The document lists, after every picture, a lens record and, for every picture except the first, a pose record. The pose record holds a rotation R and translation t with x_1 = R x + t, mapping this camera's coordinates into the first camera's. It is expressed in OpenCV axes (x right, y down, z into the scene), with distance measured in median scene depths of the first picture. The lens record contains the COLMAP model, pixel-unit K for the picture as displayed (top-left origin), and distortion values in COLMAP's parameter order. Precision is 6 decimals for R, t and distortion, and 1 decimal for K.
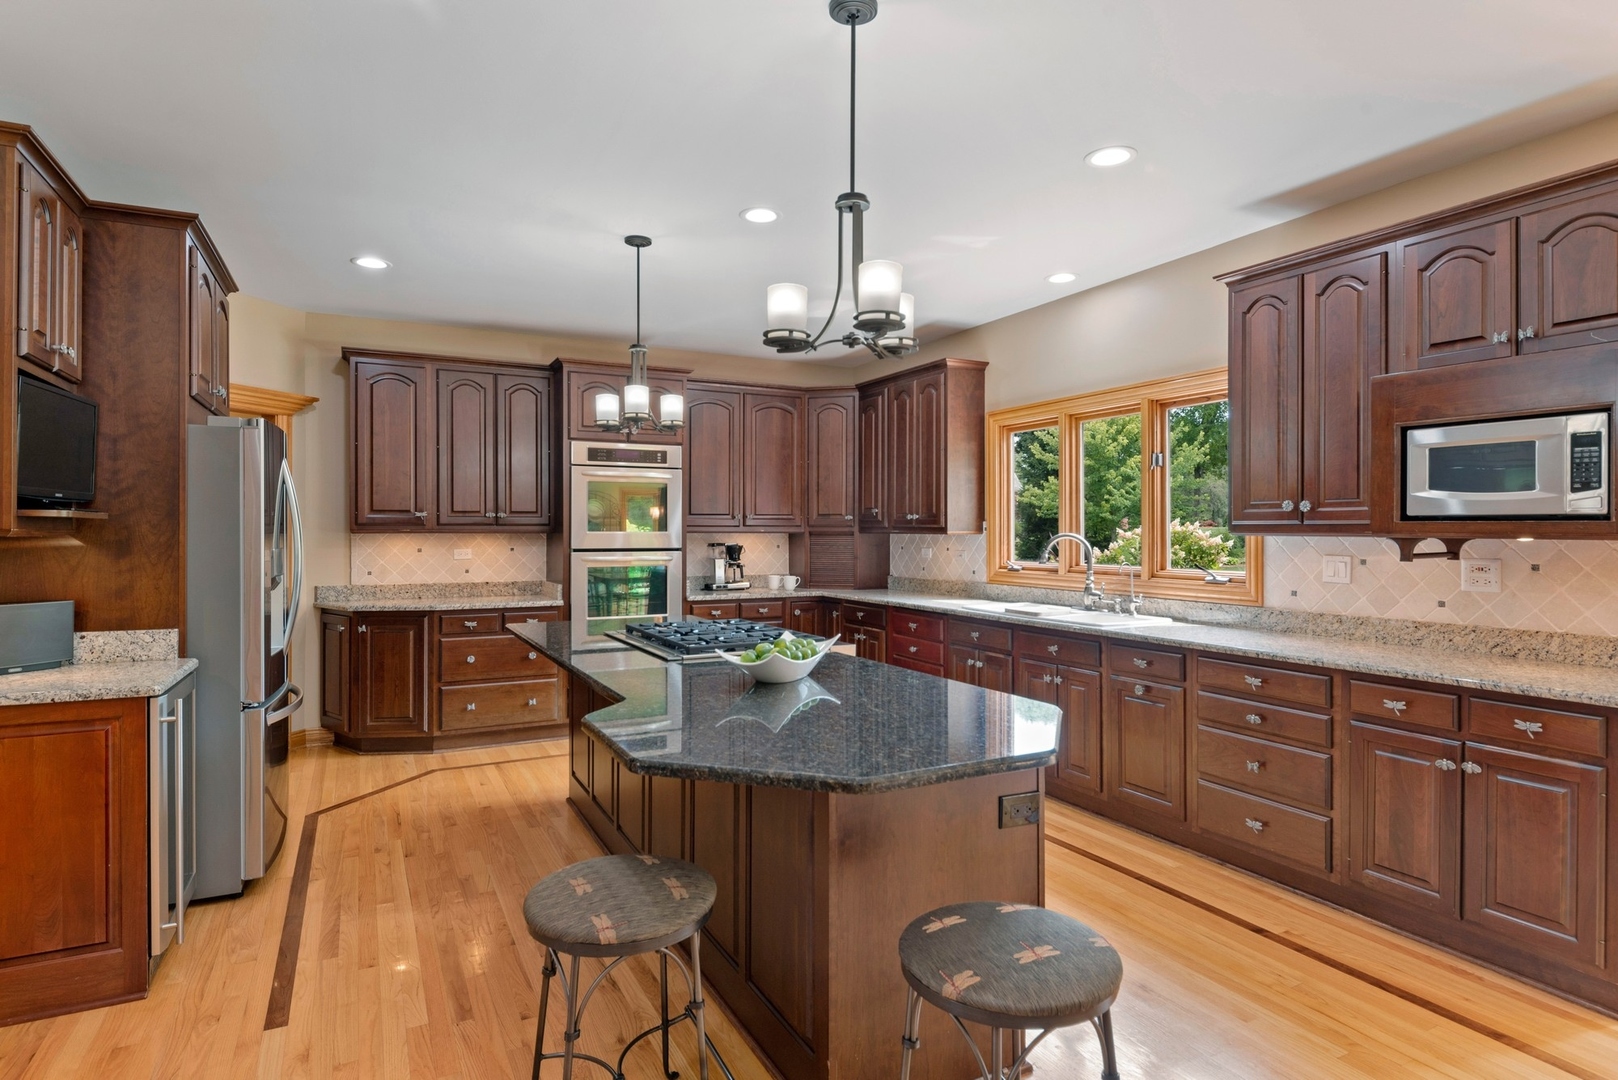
lens RADIAL K [[873.2, 0, 815.1], [0, 873.2, 530.3], [0, 0, 1]] dist [-0.005625, -0.001552]
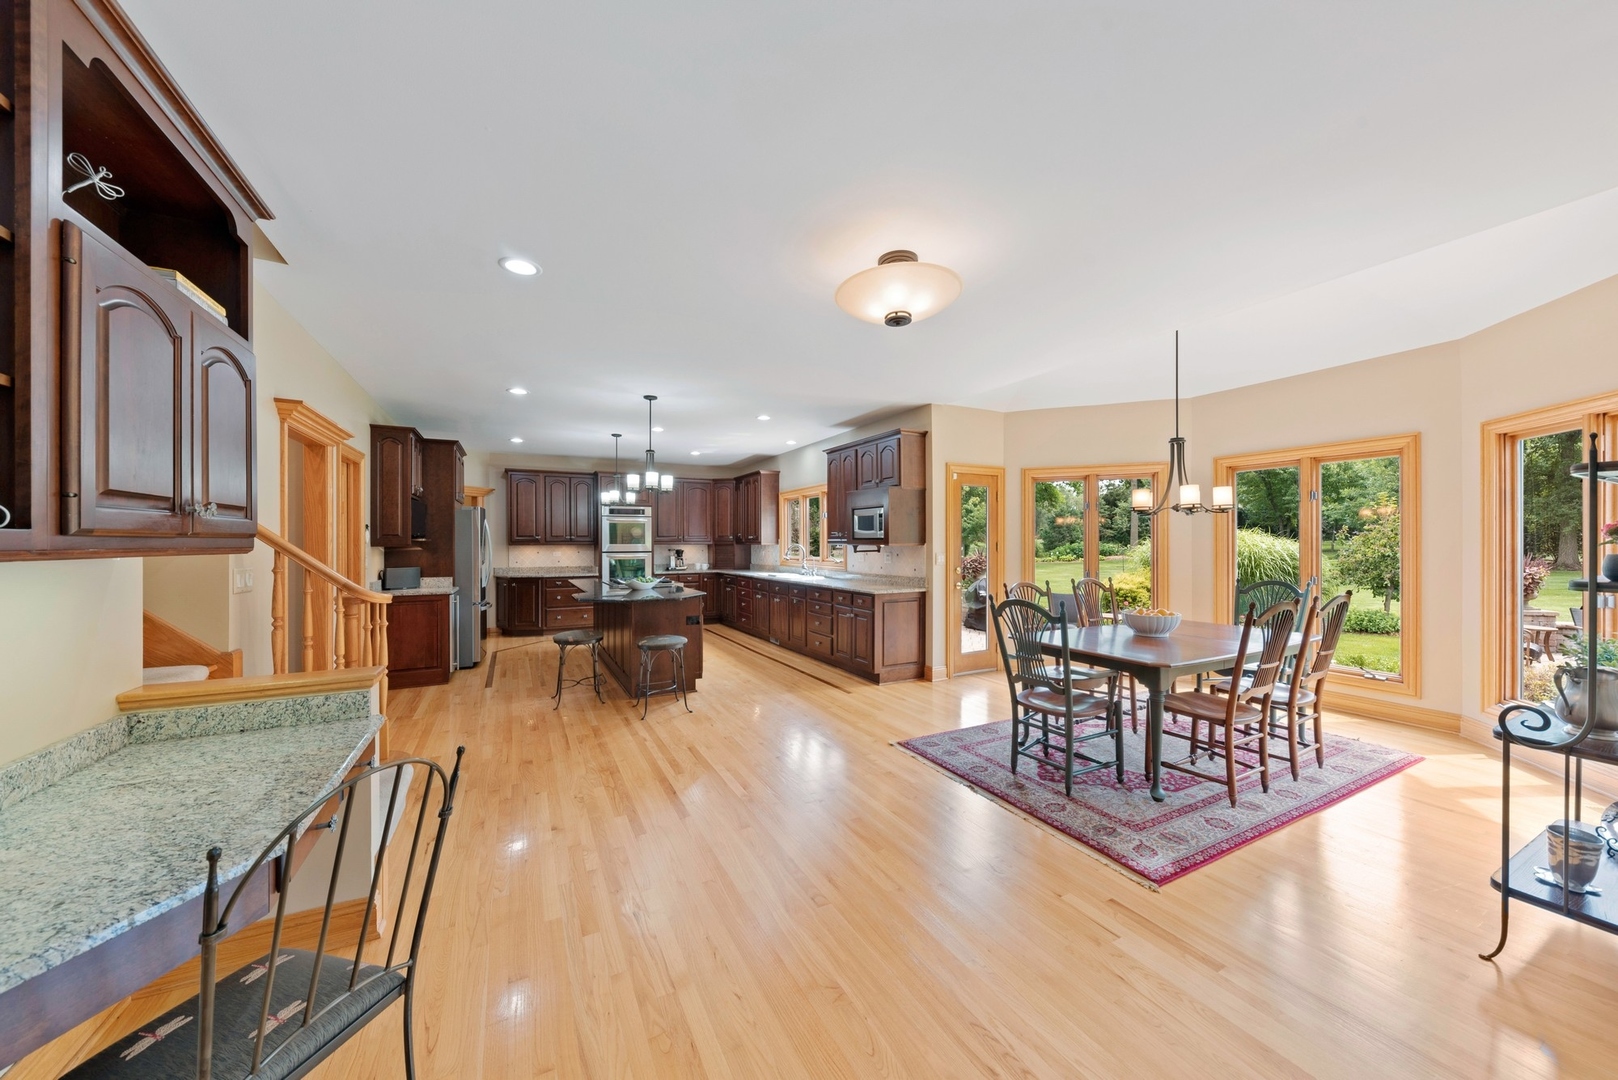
lens RADIAL K [[565.0, 0, 803.6], [0, 565.0, 541.8], [0, 0, 1]] dist [0.004675, -0.000567]
pose [[0.999965, -0.004355, -0.007111, 0.288569], [0.004347, 0.999990, -0.001193, -0.001053], [0.007116, 0.001162, 0.999974, -0.548879]]
